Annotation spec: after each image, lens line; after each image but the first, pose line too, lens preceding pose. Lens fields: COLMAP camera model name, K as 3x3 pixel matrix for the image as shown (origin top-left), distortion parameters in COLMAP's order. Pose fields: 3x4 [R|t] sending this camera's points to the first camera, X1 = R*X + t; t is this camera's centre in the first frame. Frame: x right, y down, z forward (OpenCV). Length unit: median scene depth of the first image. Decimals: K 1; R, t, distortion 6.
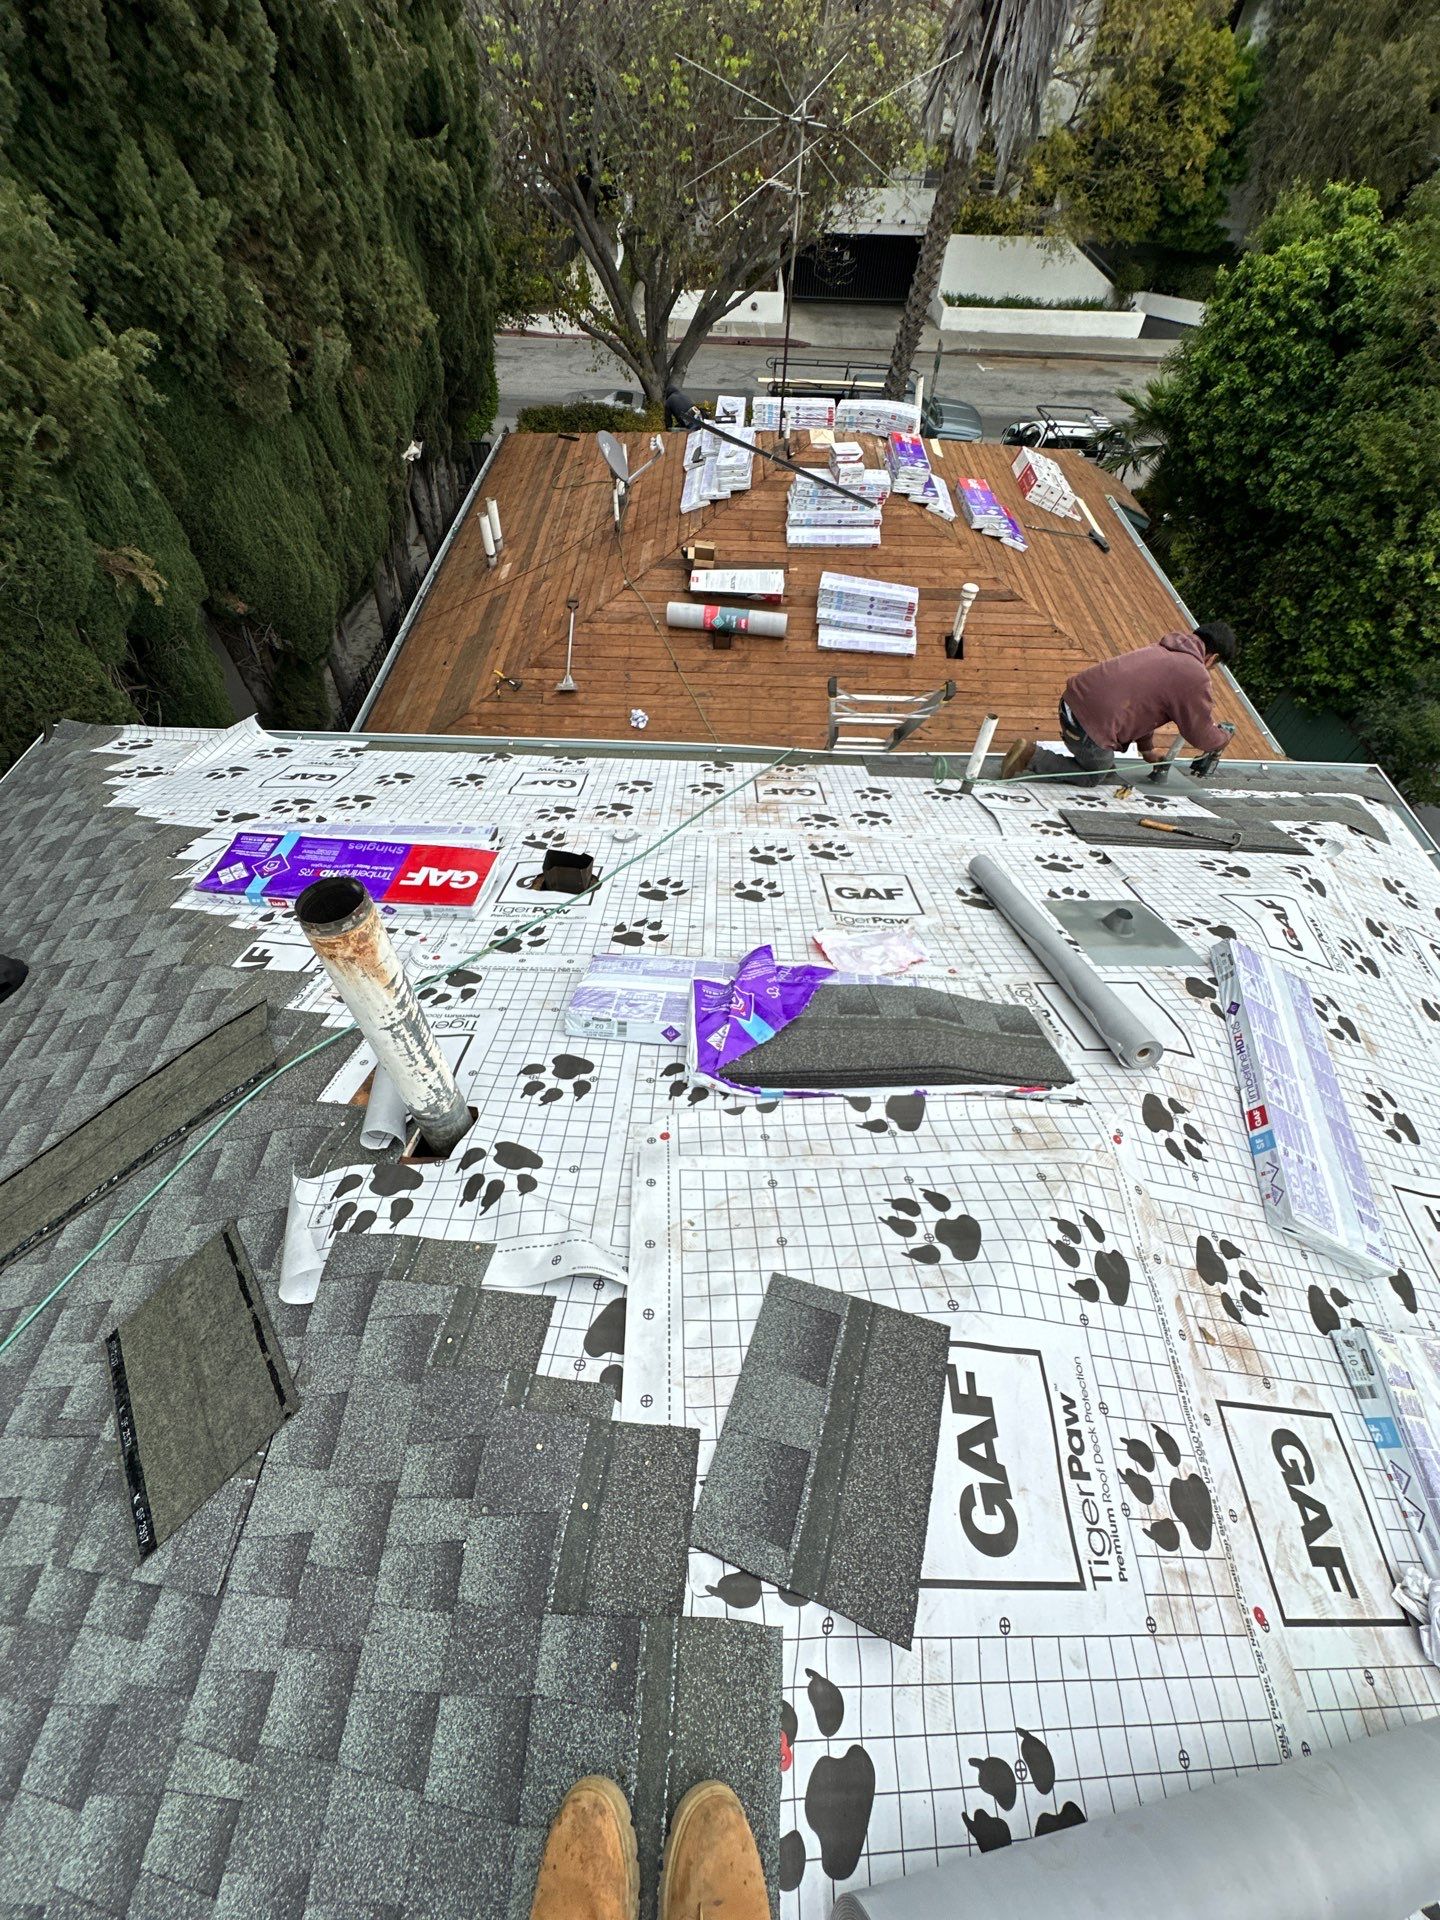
lens RADIAL K [[770.4, 0, 720.0], [0, 770.4, 960.0], [0, 0, 1]] dist [-0.000838, 0.000553]
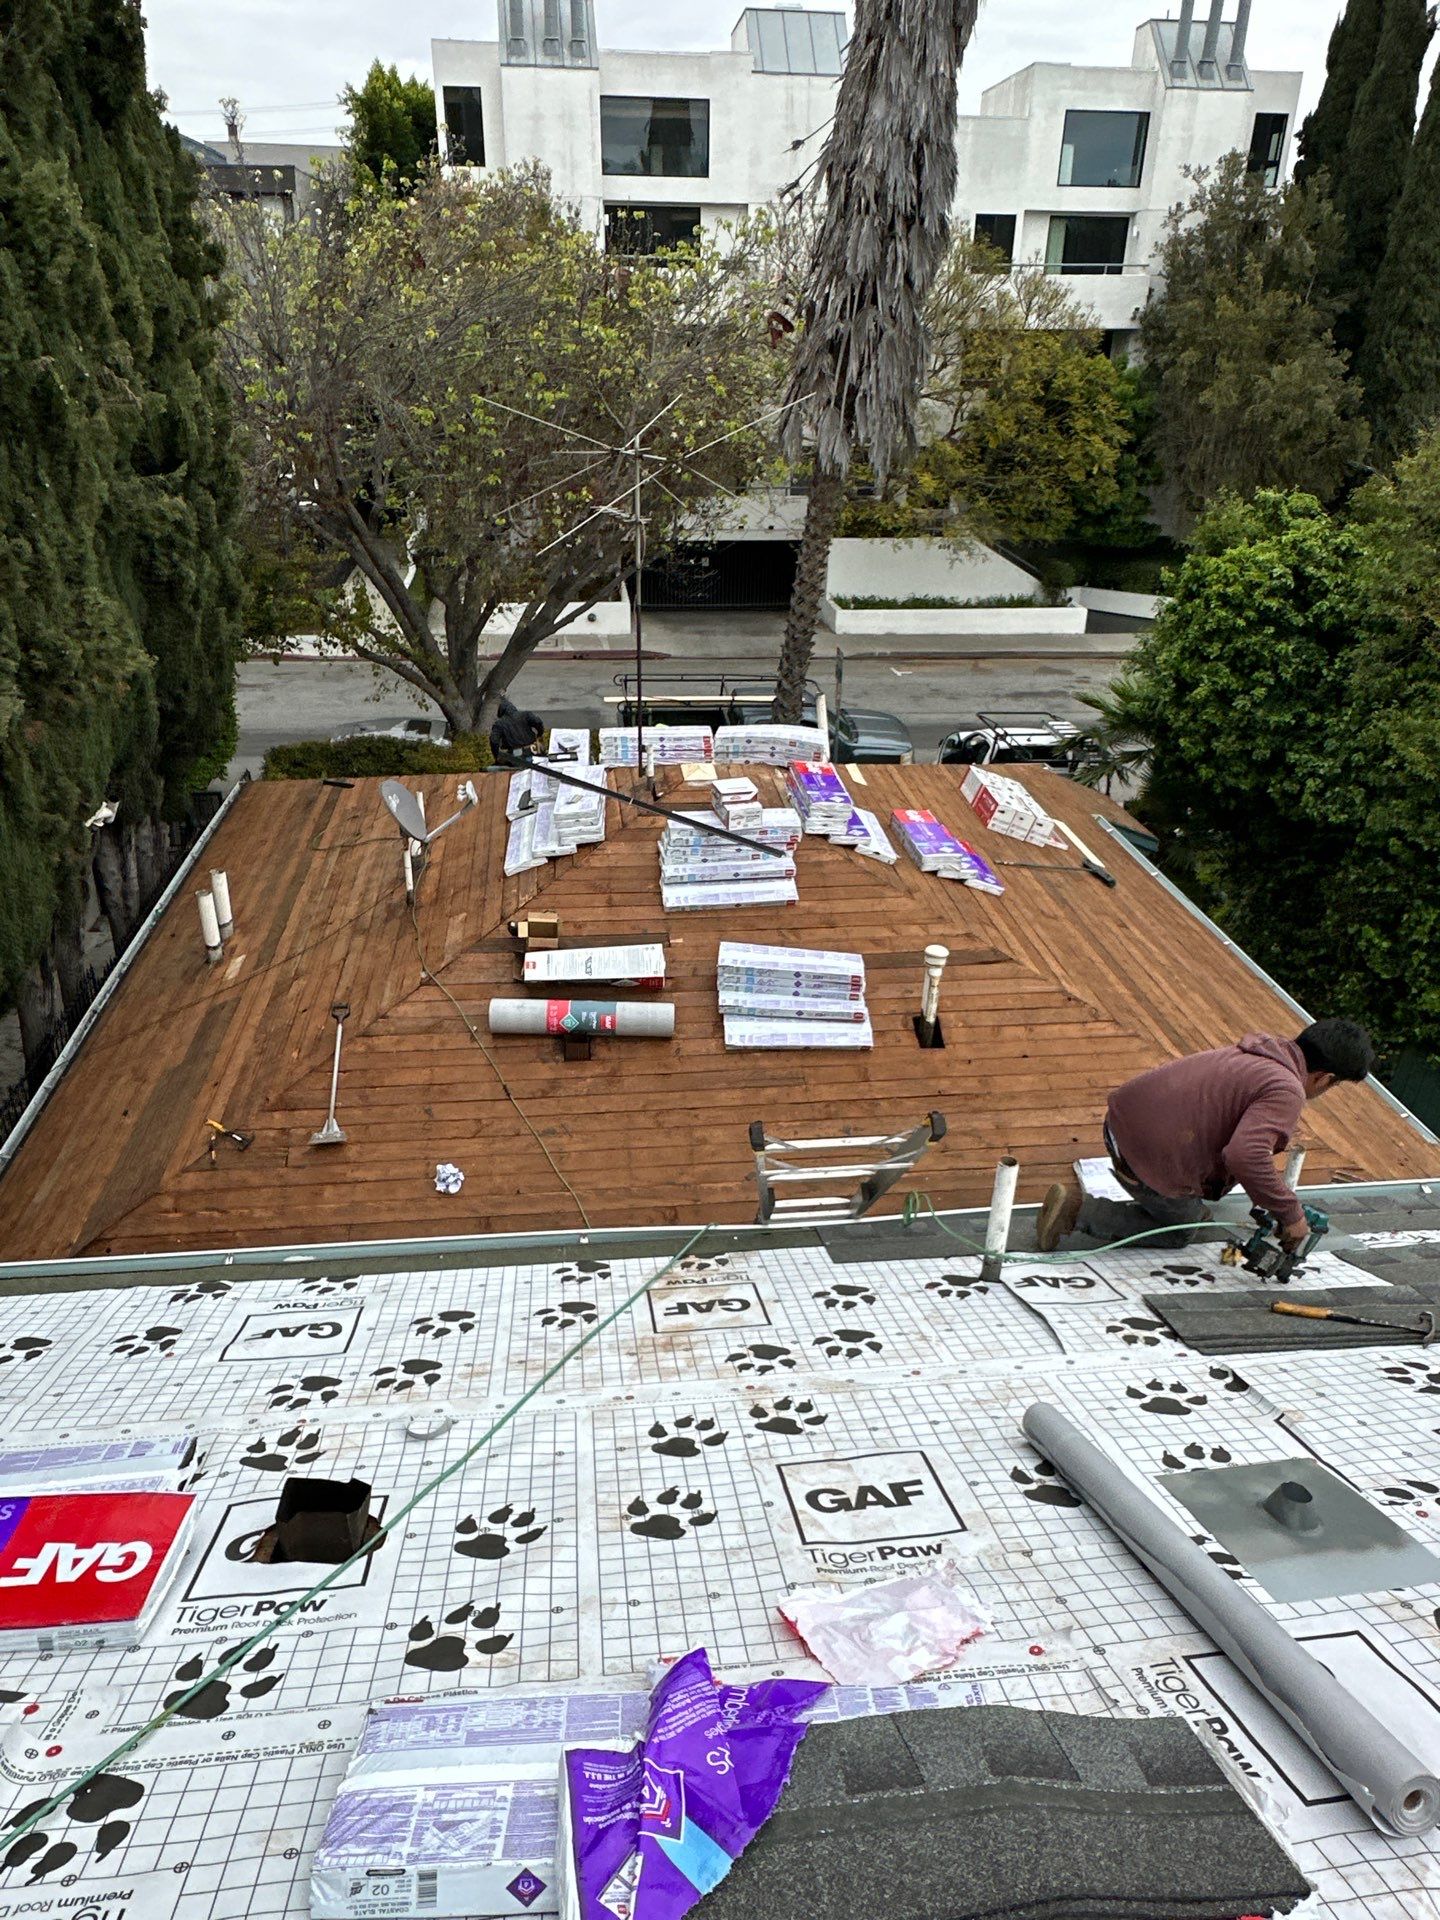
lens RADIAL K [[1274.9, 0, 720.0], [0, 1274.9, 960.0], [0, 0, 1]] dist [-0.002044, 0.000557]
pose [[0.990948, -0.065086, 0.117413, 0.000742], [0.108548, 0.903081, -0.415527, -0.022700], [-0.078988, 0.424511, 0.901971, -0.003932]]
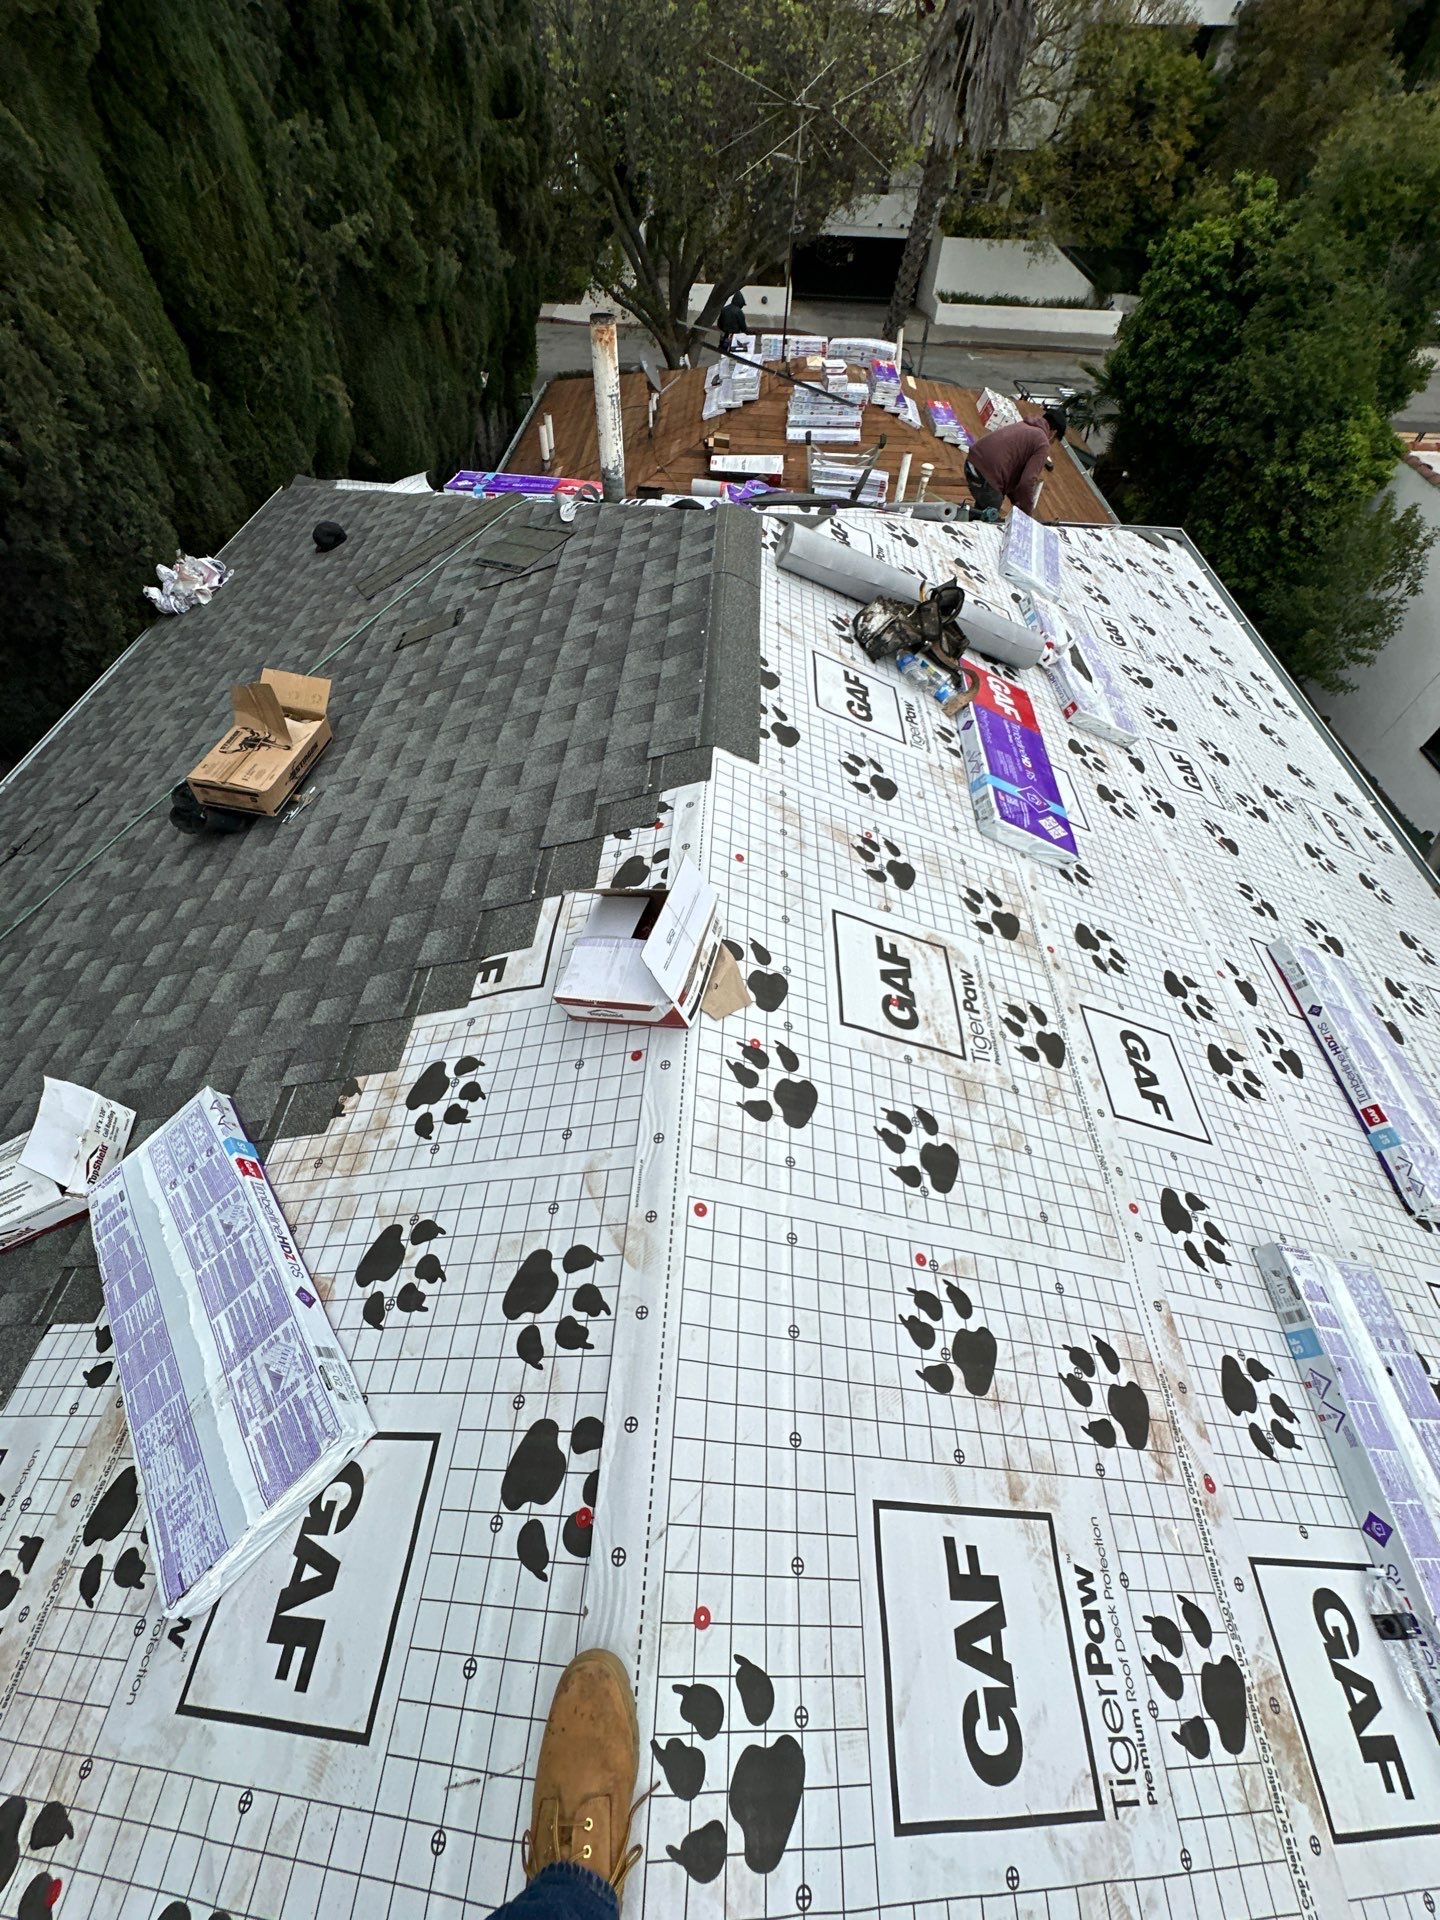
lens RADIAL K [[767.4, 0, 720.0], [0, 767.4, 960.0], [0, 0, 1]] dist [-0.001225, 0.000461]
pose [[0.999868, 0.016226, -0.000958, -0.007033], [-0.016236, 0.999803, -0.011422, 0.322514], [0.000773, 0.011436, 0.999934, -0.244941]]
